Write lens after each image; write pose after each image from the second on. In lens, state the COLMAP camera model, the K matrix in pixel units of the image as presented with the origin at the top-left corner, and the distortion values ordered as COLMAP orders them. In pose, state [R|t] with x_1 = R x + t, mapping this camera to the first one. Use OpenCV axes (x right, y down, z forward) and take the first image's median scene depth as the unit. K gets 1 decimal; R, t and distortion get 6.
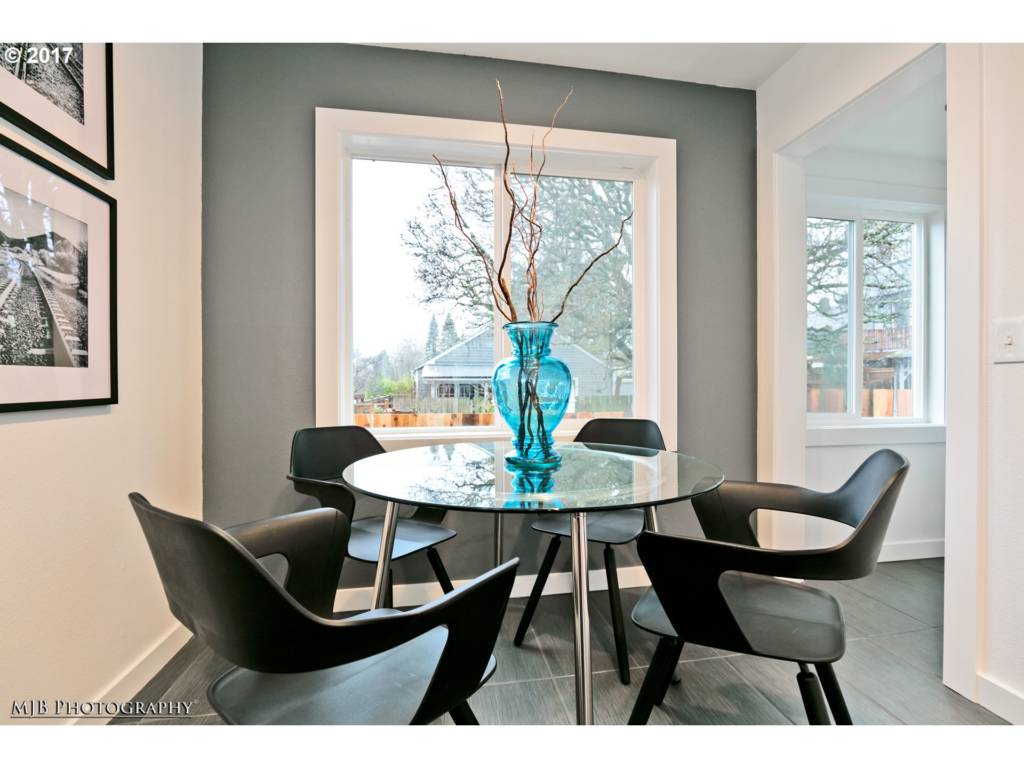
lens RADIAL K [[455.5, 0, 512.0], [0, 455.5, 384.0], [0, 0, 1]] dist [-0.030487, 0.011864]
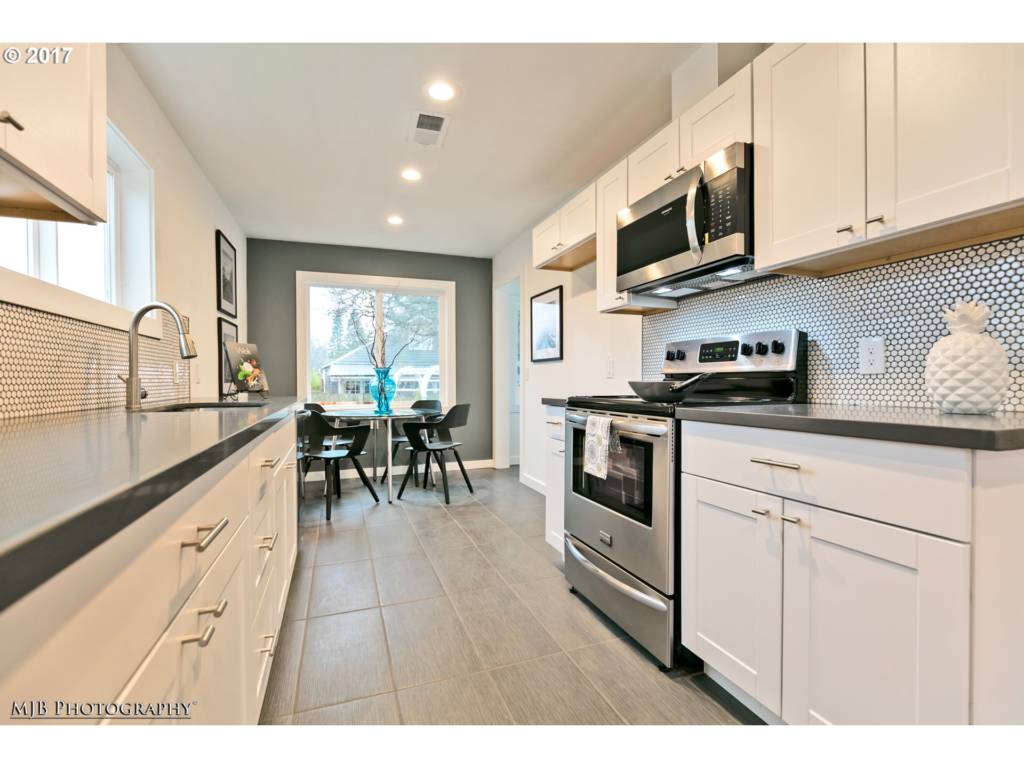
lens RADIAL K [[455.5, 0, 512.0], [0, 455.5, 384.0], [0, 0, 1]] dist [-0.030487, 0.011864]
pose [[0.980848, -0.003036, 0.194750, 0.194732], [0.001446, 0.999964, 0.008306, -0.027825], [-0.194768, -0.007866, 0.980818, -1.413407]]
